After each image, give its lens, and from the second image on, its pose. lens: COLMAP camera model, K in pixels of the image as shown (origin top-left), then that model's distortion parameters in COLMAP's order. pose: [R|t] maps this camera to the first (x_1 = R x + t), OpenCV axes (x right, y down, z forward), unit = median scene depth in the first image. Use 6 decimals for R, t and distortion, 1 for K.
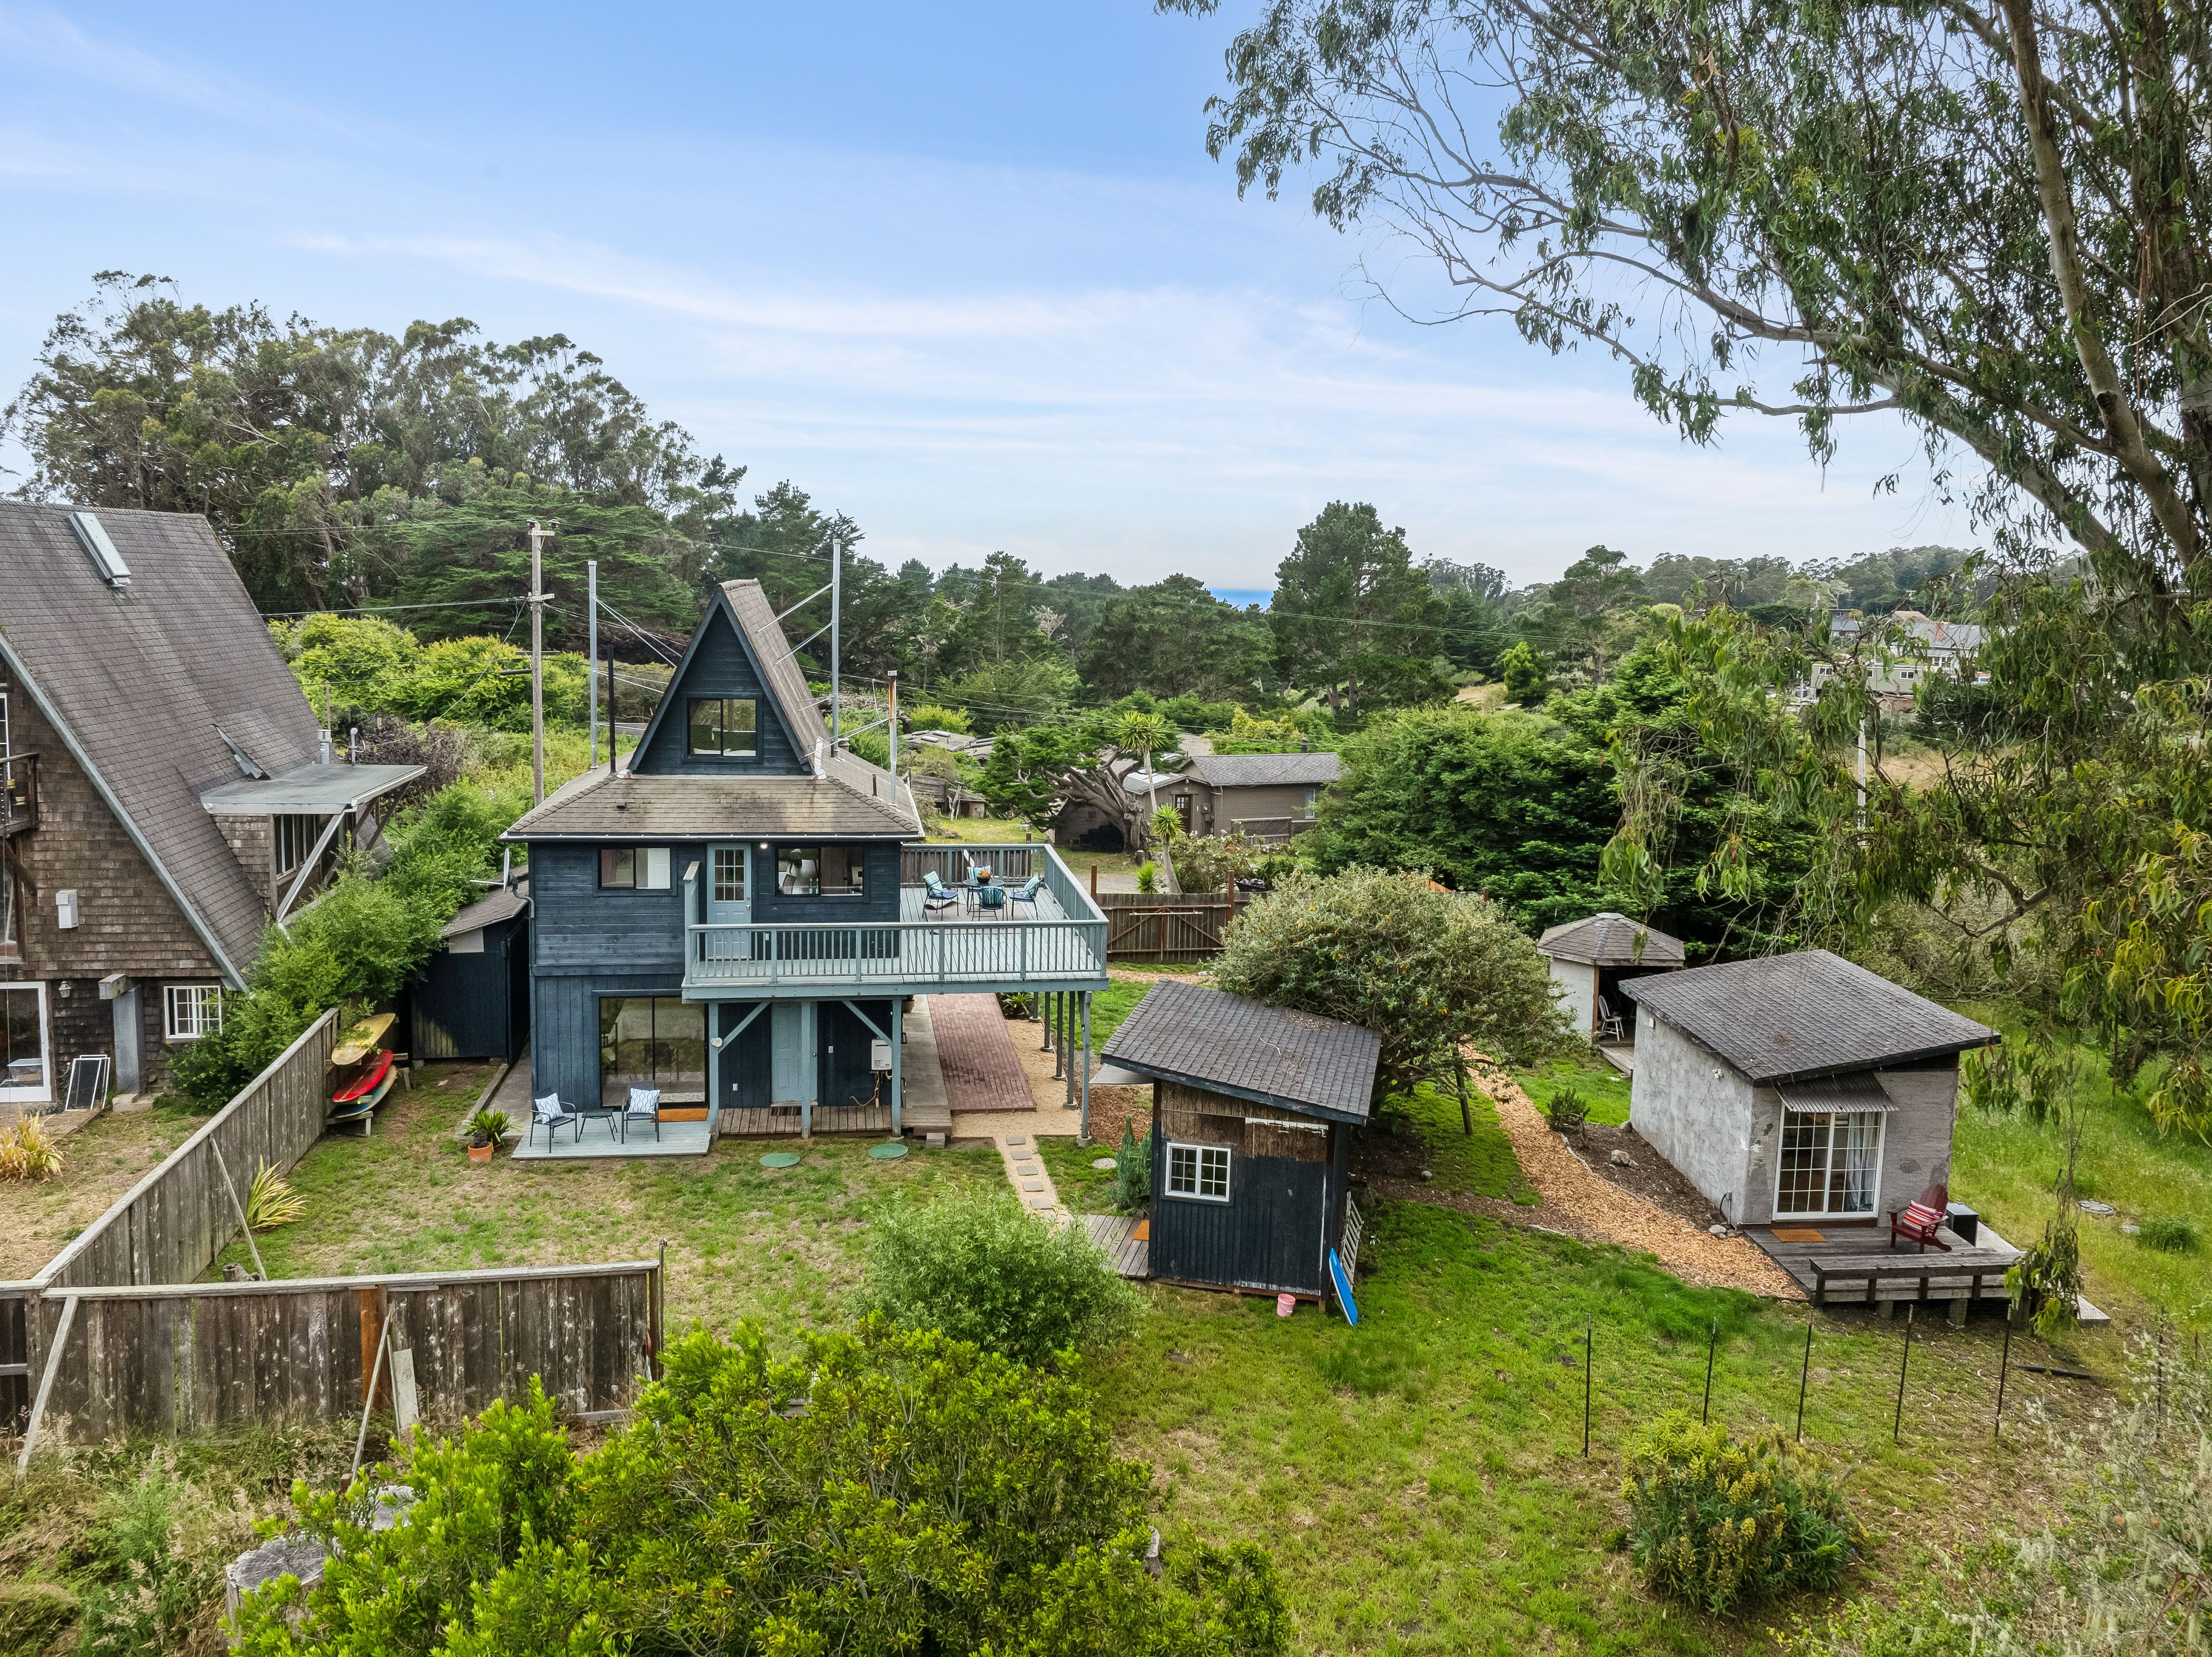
lens RADIAL K [[1779.0, 0, 1049.0], [0, 1779.0, 636.0], [0, 0, 1]] dist [-0.025942, -0.023178]
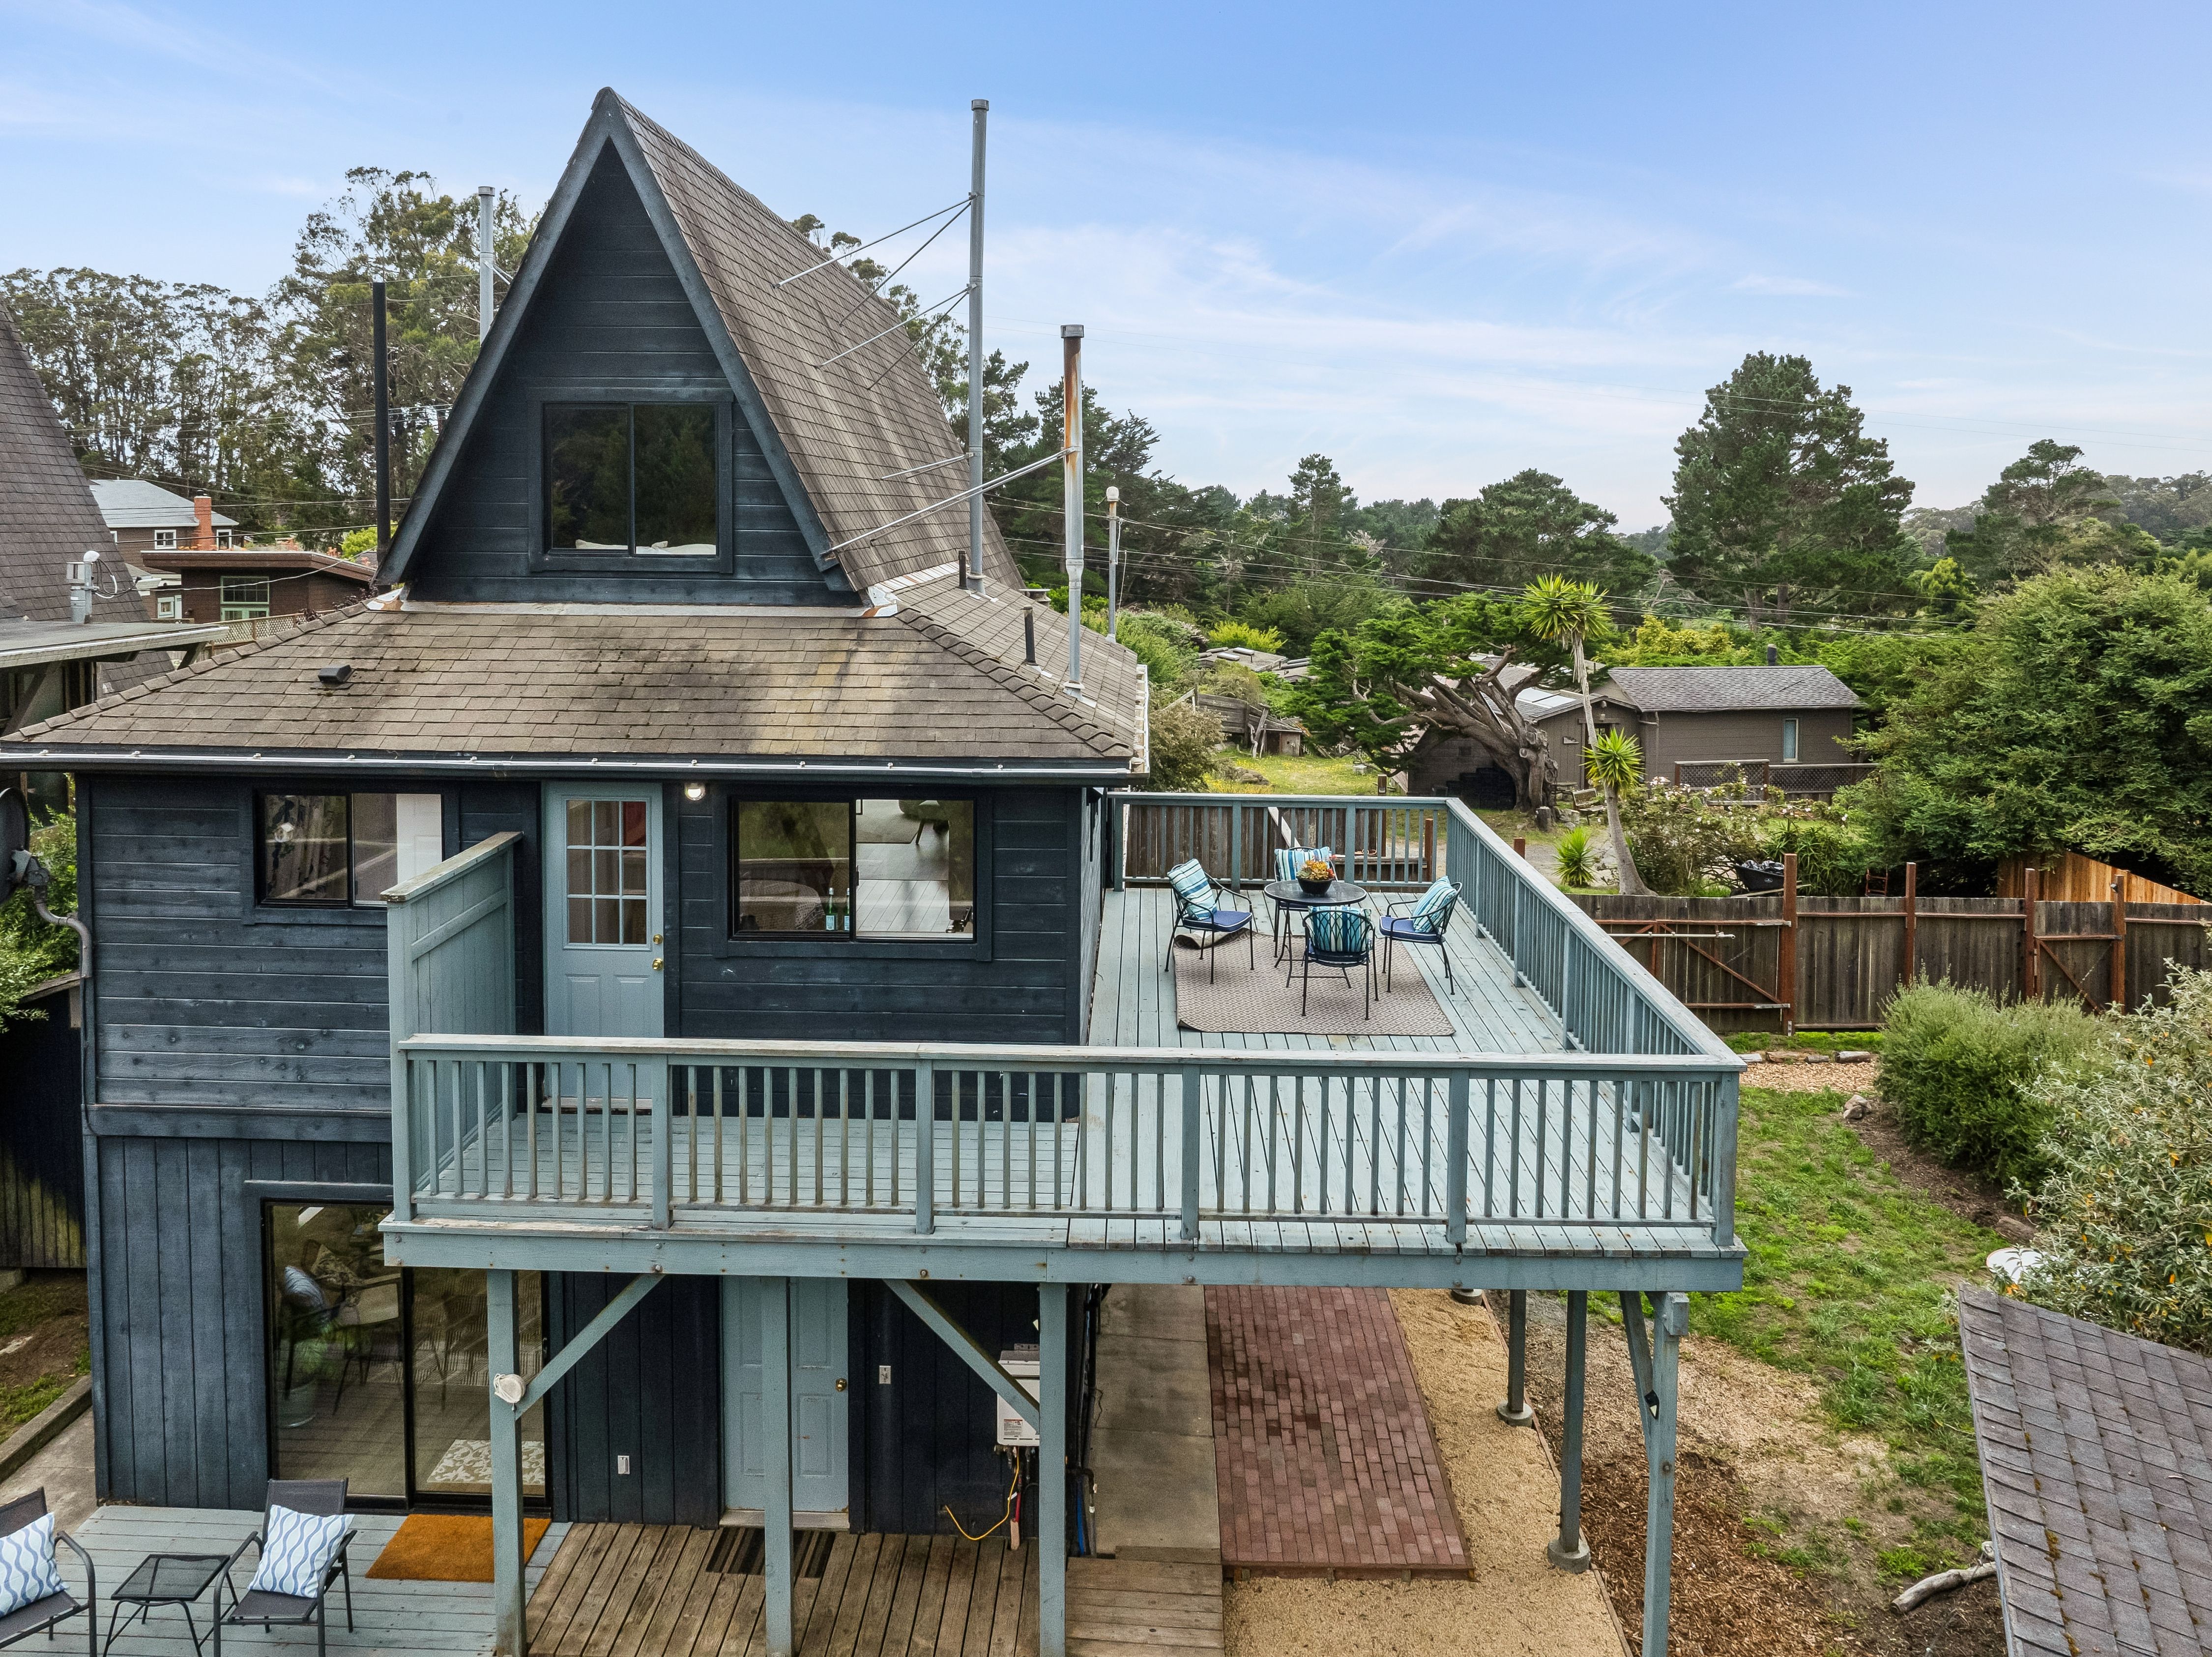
lens RADIAL K [[1664.5, 0, 1105.9], [0, 1664.5, 546.9], [0, 0, 1]] dist [-0.026853, -0.004420]
pose [[0.989030, -0.002716, -0.147690, -0.031642], [-0.001450, 0.999604, -0.028091, 0.080129], [0.147708, 0.027997, 0.988635, 0.698728]]
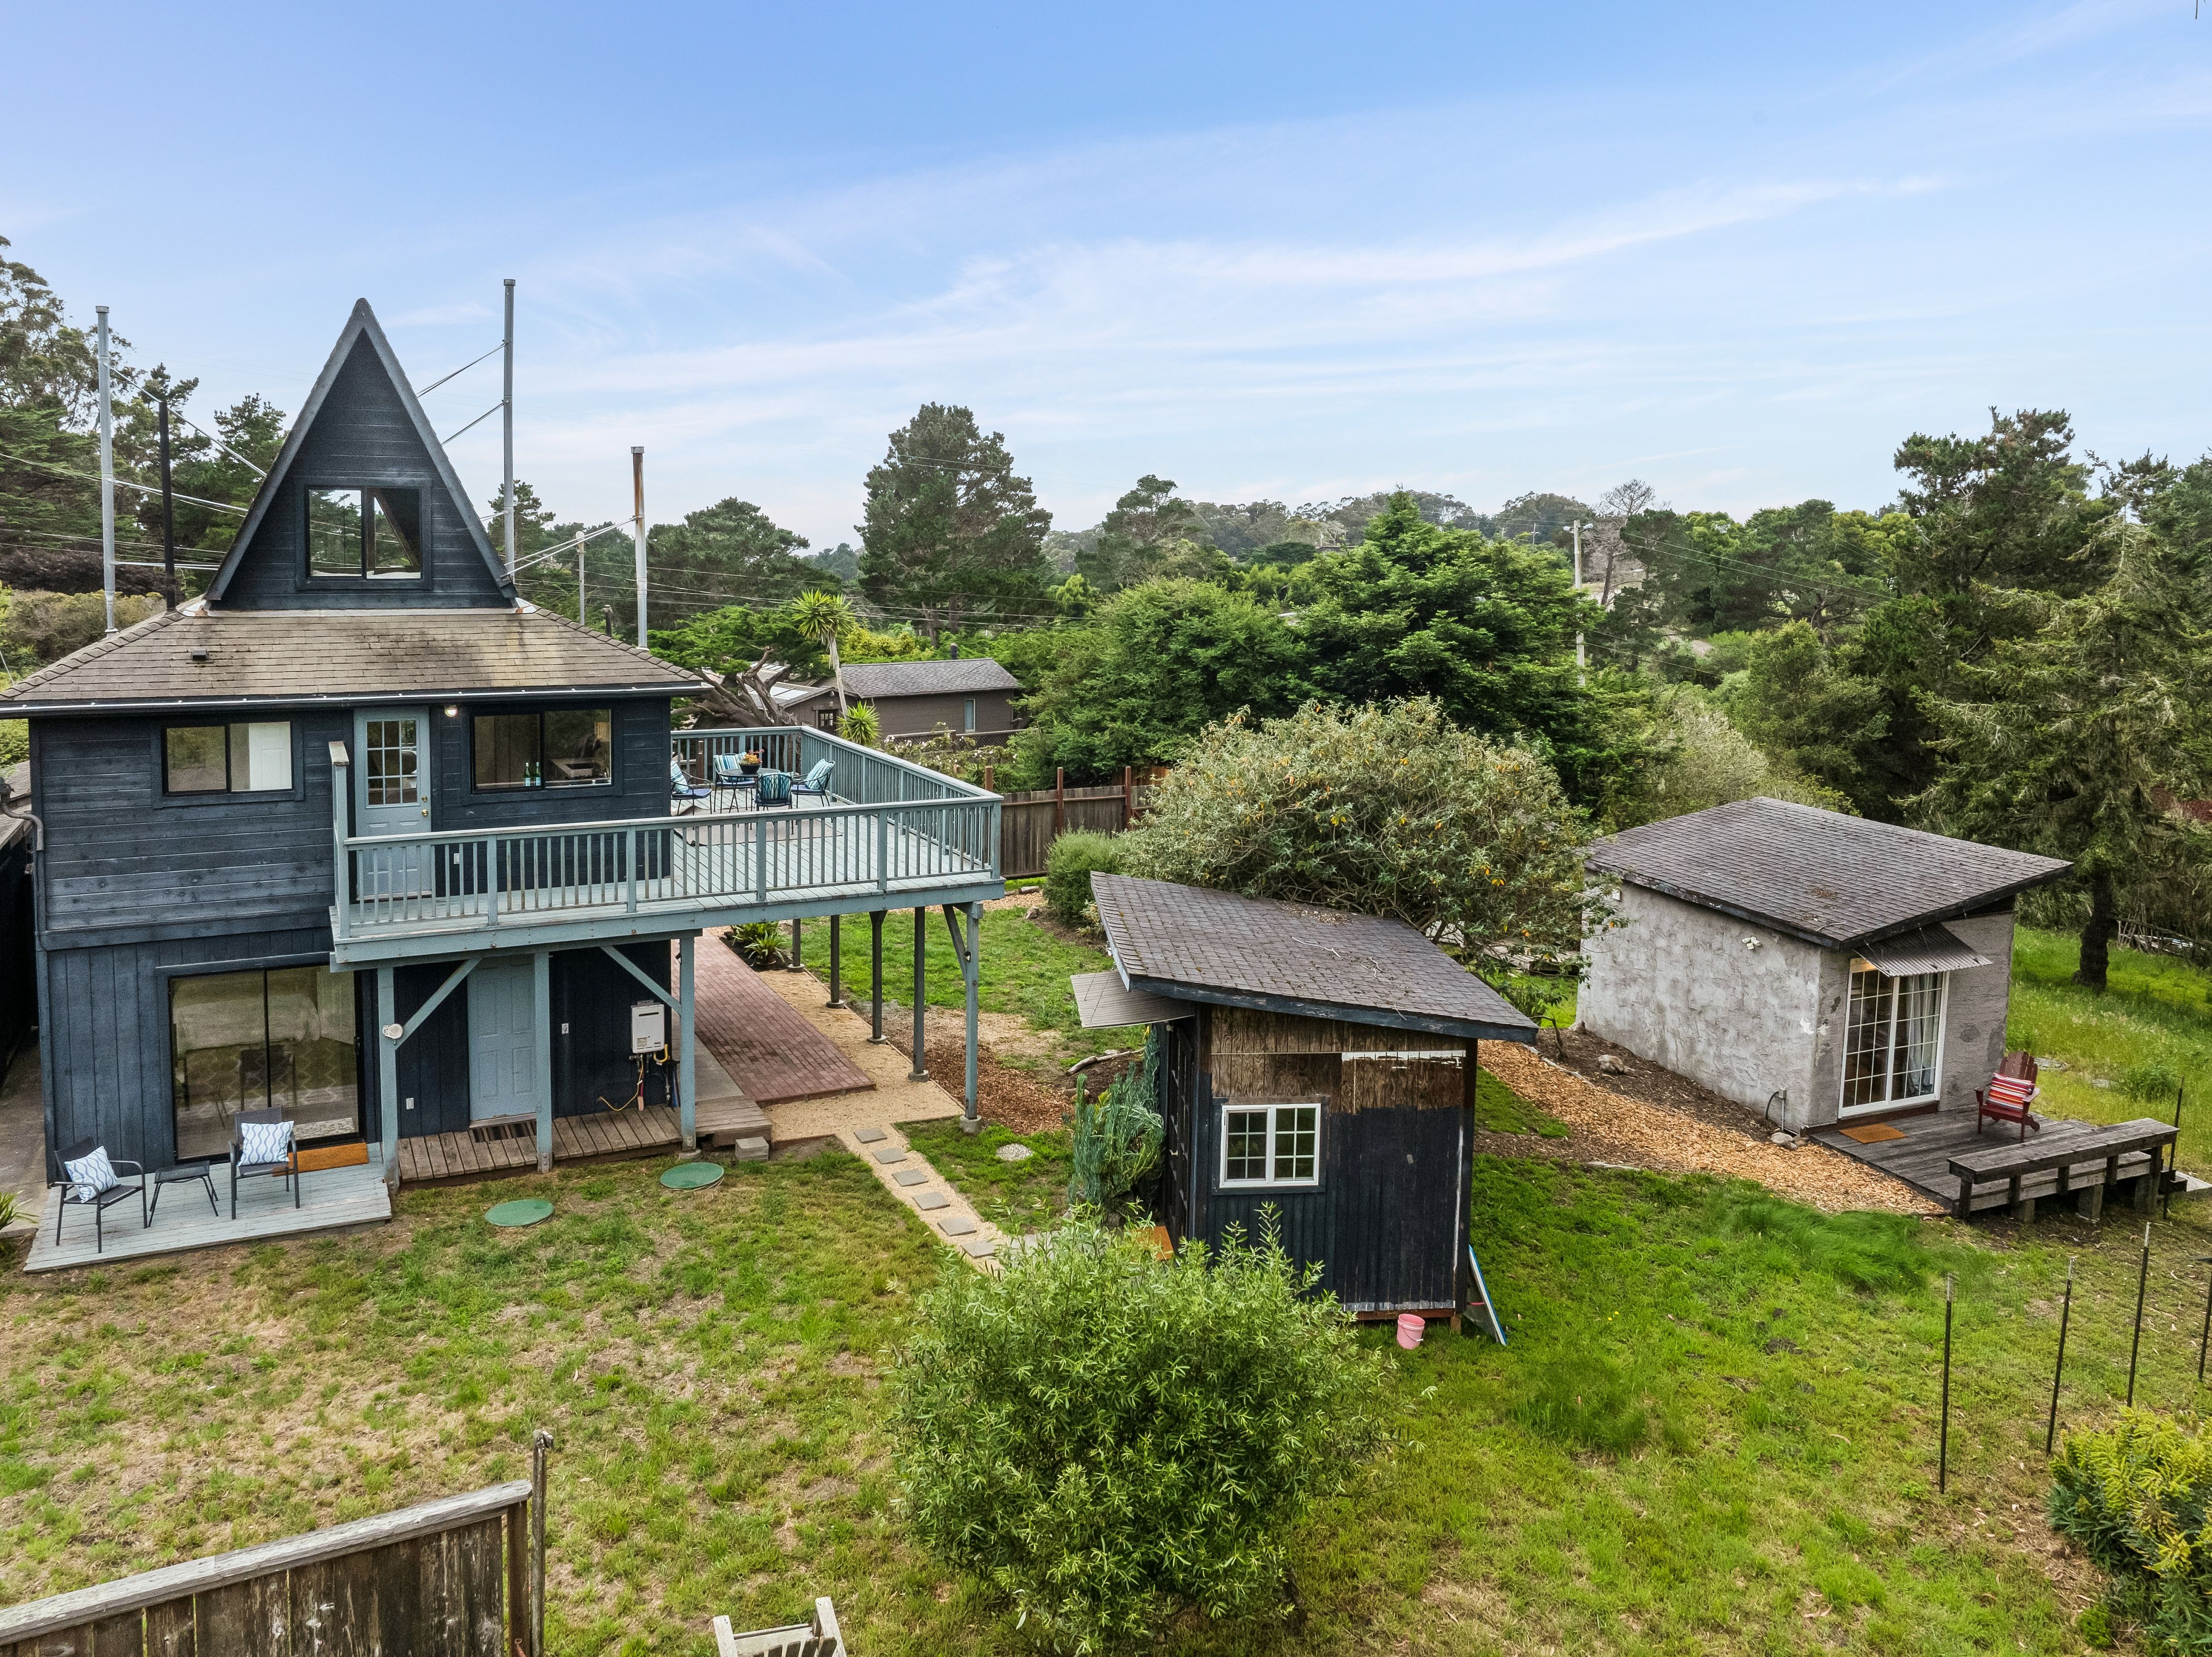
lens RADIAL K [[1737.4, 0, 1107.4], [0, 1737.4, 616.3], [0, 0, 1]] dist [-0.035948, 0.003222]
pose [[0.942233, -0.023303, 0.334147, -0.148019], [0.023156, 0.999722, 0.004424, 0.088744], [-0.334157, 0.003569, 0.942511, 0.357321]]
